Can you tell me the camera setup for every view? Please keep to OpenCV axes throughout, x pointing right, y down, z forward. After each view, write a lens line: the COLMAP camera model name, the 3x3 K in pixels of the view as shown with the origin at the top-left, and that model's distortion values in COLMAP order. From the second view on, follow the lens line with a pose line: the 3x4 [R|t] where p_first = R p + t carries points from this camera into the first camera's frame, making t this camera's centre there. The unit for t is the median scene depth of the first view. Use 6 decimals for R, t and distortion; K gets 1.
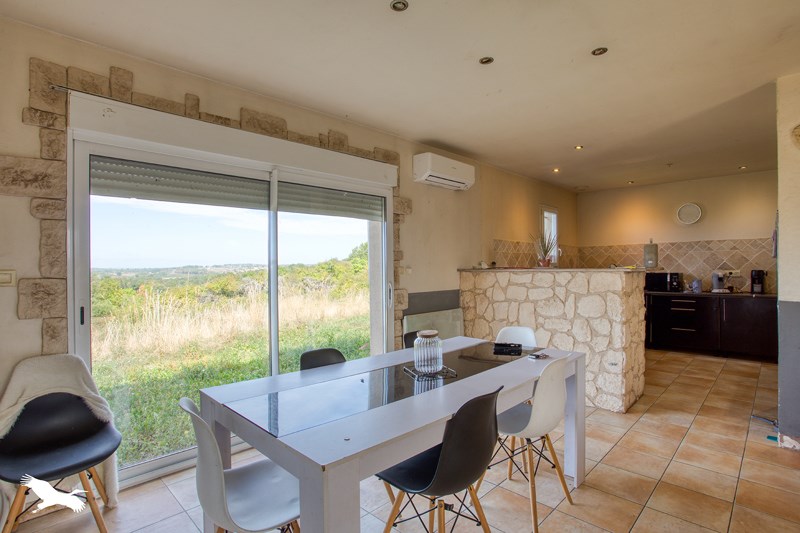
lens RADIAL K [[394.3, 0, 395.2], [0, 394.3, 268.8], [0, 0, 1]] dist [-0.026037, -0.000094]
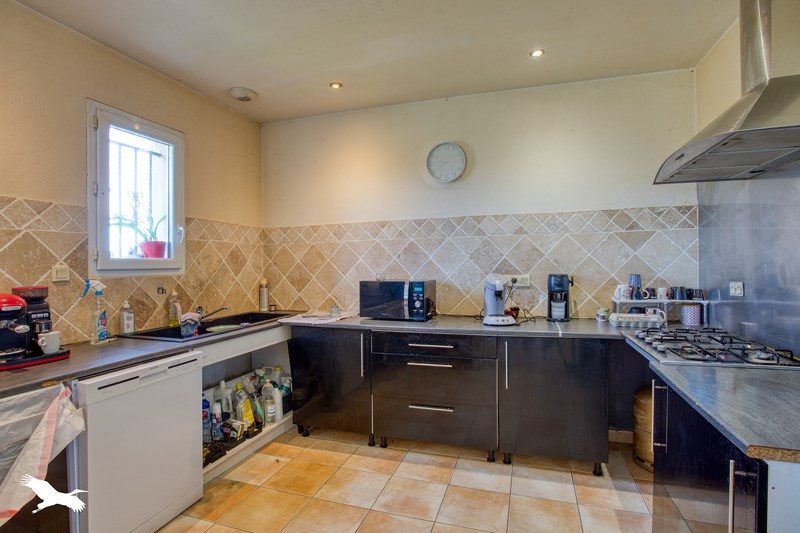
lens RADIAL K [[394.3, 0, 402.2], [0, 394.3, 268.1], [0, 0, 1]] dist [-0.026037, -0.000094]
pose [[0.894210, 0.002514, 0.447641, 0.514303], [0.003446, 0.999916, -0.012500, 0.000915], [-0.447635, 0.012721, 0.894126, 0.615479]]
